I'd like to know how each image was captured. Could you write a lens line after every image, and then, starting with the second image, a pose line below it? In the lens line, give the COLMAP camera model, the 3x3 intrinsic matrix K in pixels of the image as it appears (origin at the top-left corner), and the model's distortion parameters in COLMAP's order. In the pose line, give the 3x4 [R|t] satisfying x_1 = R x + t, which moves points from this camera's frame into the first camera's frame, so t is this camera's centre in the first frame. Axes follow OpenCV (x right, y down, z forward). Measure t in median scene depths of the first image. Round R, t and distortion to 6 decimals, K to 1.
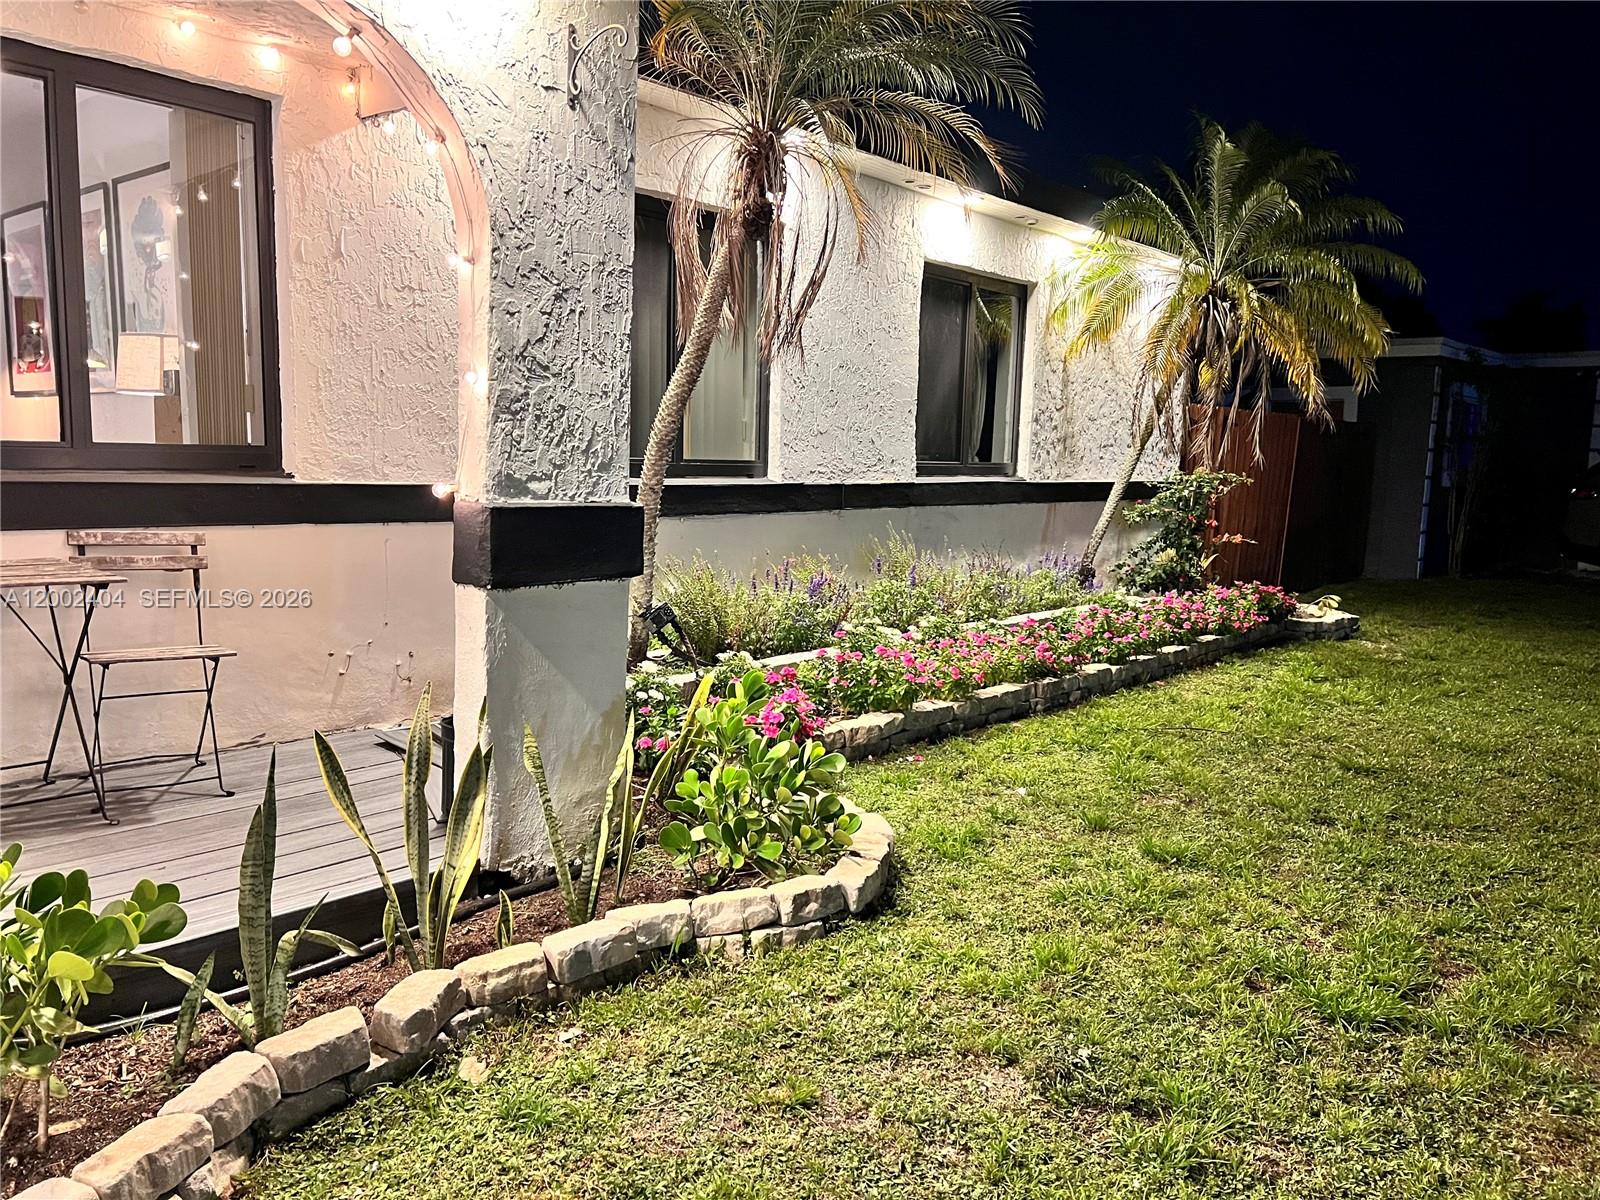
lens RADIAL K [[1204.9, 0, 800.0], [0, 1204.9, 600.0], [0, 0, 1]] dist [0.047039, -0.008344]
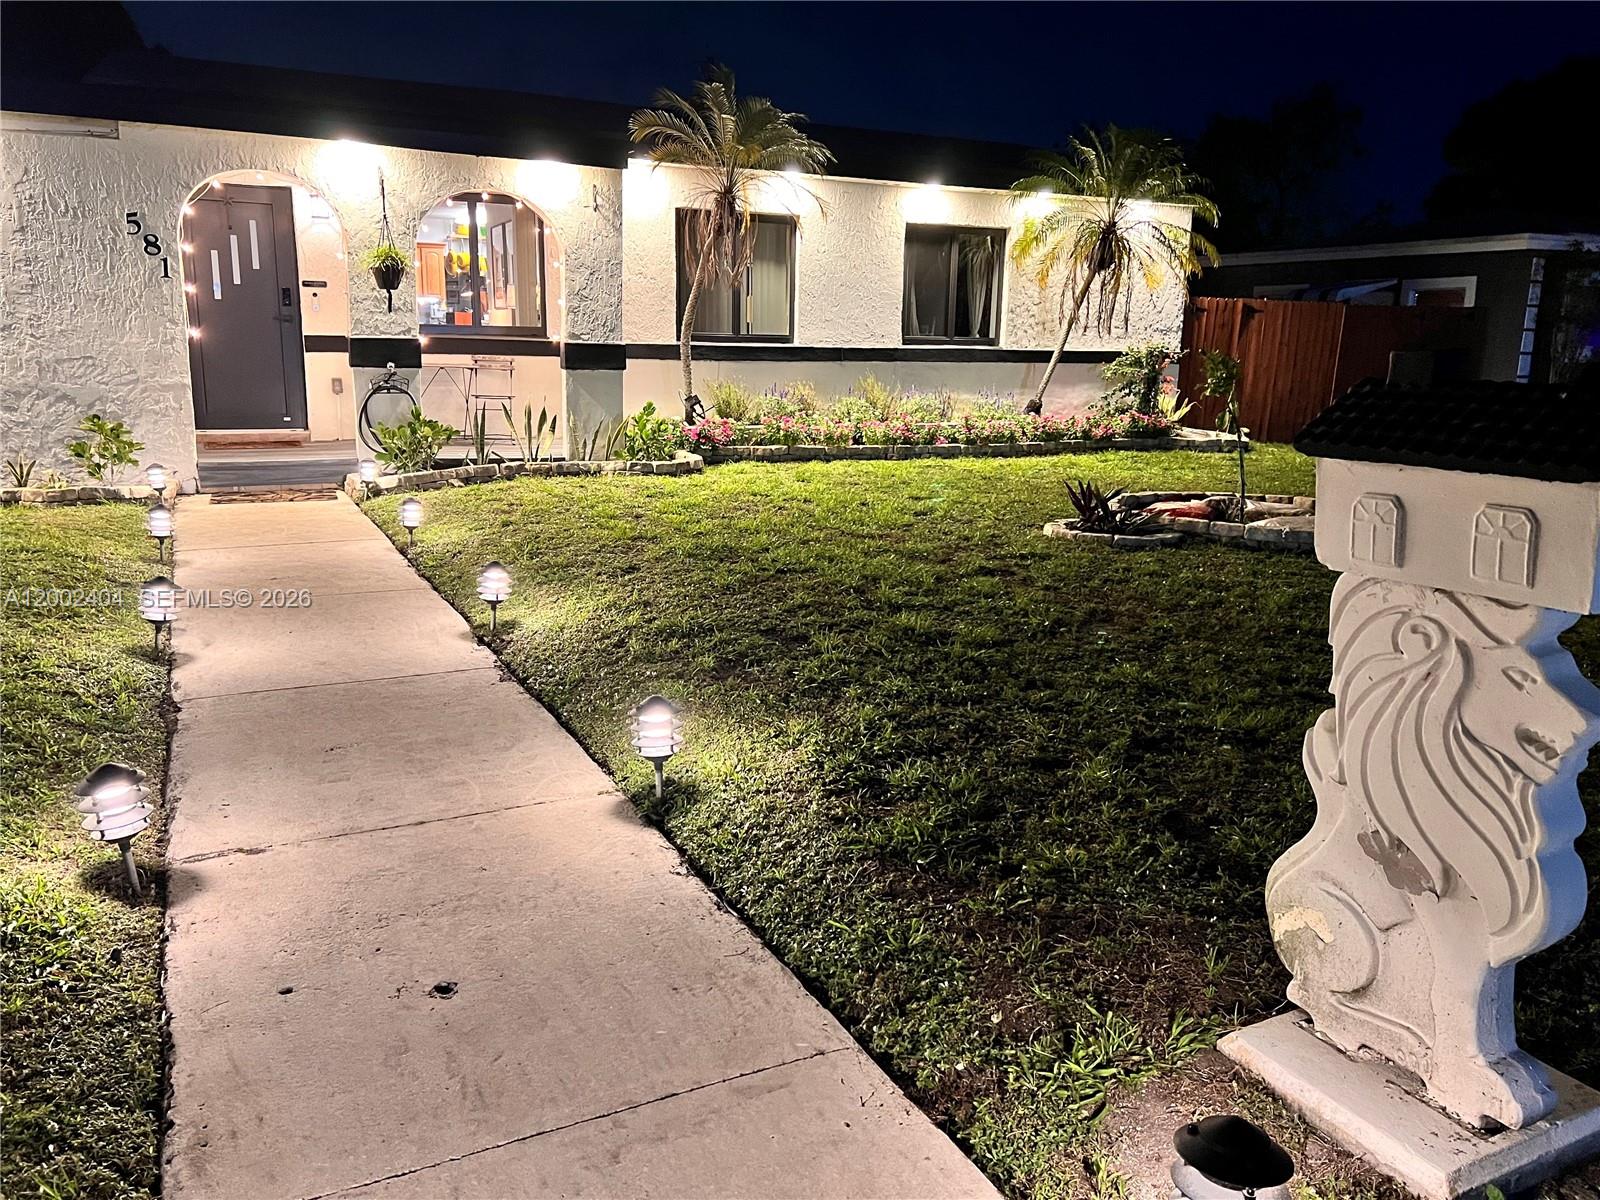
lens RADIAL K [[1204.9, 0, 800.0], [0, 1204.9, 600.0], [0, 0, 1]] dist [0.047039, -0.008344]
pose [[0.916207, 0.079616, -0.392717, 0.798473], [-0.047153, 0.994675, 0.091643, 0.136221], [0.397921, -0.065446, 0.915082, -0.845814]]
